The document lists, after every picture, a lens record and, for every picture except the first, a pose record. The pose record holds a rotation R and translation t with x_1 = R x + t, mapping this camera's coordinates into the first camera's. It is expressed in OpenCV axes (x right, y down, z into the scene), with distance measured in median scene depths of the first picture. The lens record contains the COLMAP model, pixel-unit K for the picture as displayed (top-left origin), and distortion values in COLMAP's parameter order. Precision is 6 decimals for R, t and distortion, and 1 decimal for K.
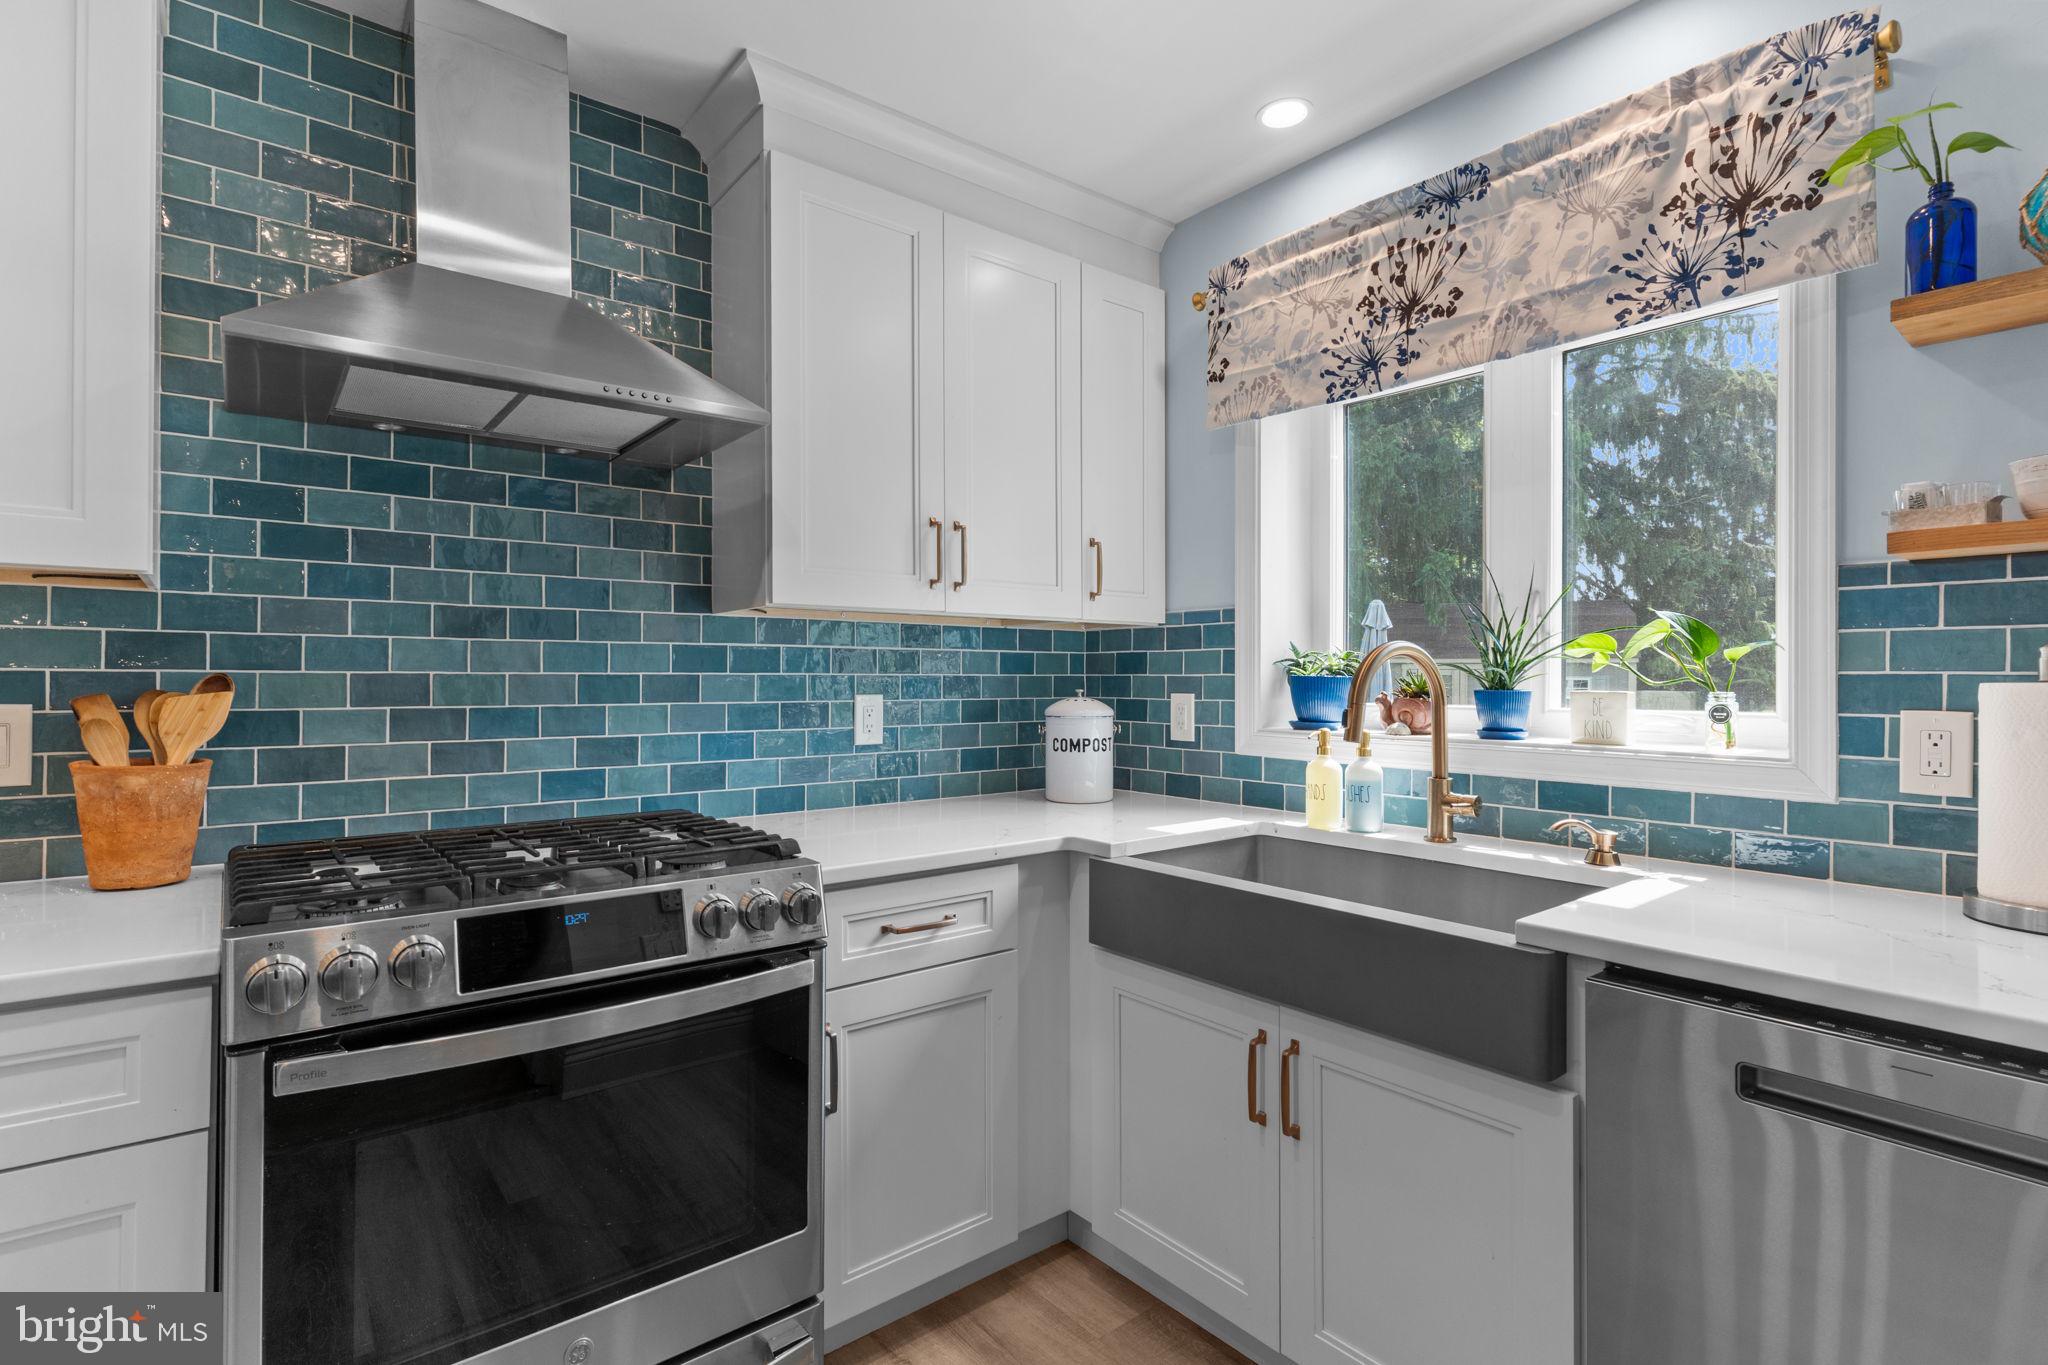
lens RADIAL K [[968.5, 0, 1023.2], [0, 968.5, 672.9], [0, 0, 1]] dist [0.000345, 0.000886]
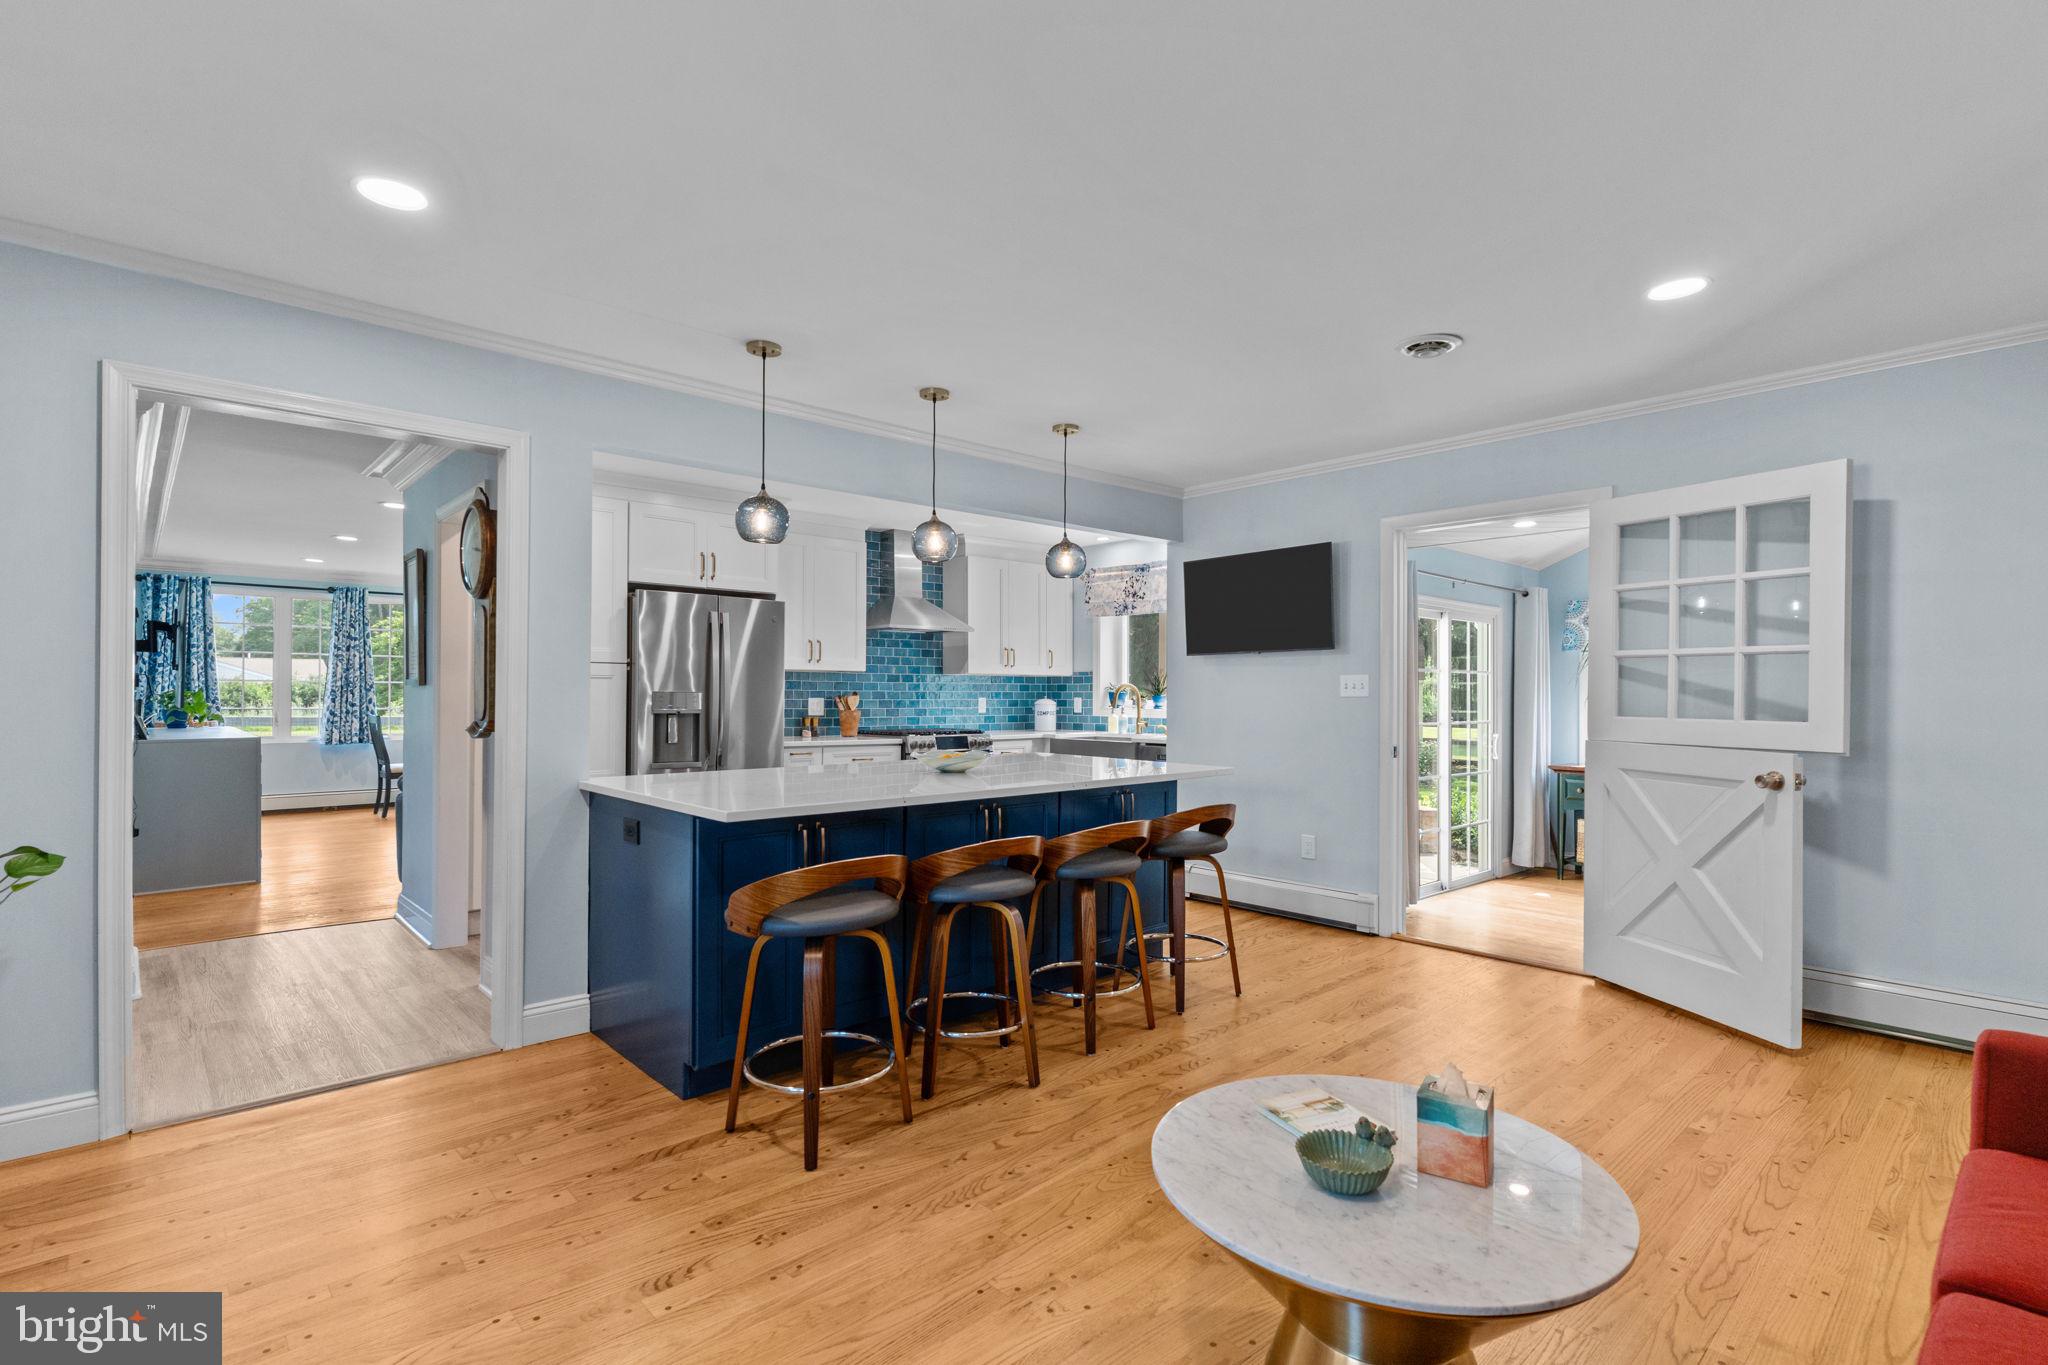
lens RADIAL K [[968.5, 0, 1021.4], [0, 968.5, 691.8], [0, 0, 1]] dist [0.000345, 0.000886]
pose [[0.998353, 0.001413, 0.057348, -0.214090], [-0.001552, 0.999996, 0.002384, -0.005981], [-0.057344, -0.002469, 0.998351, -2.289851]]
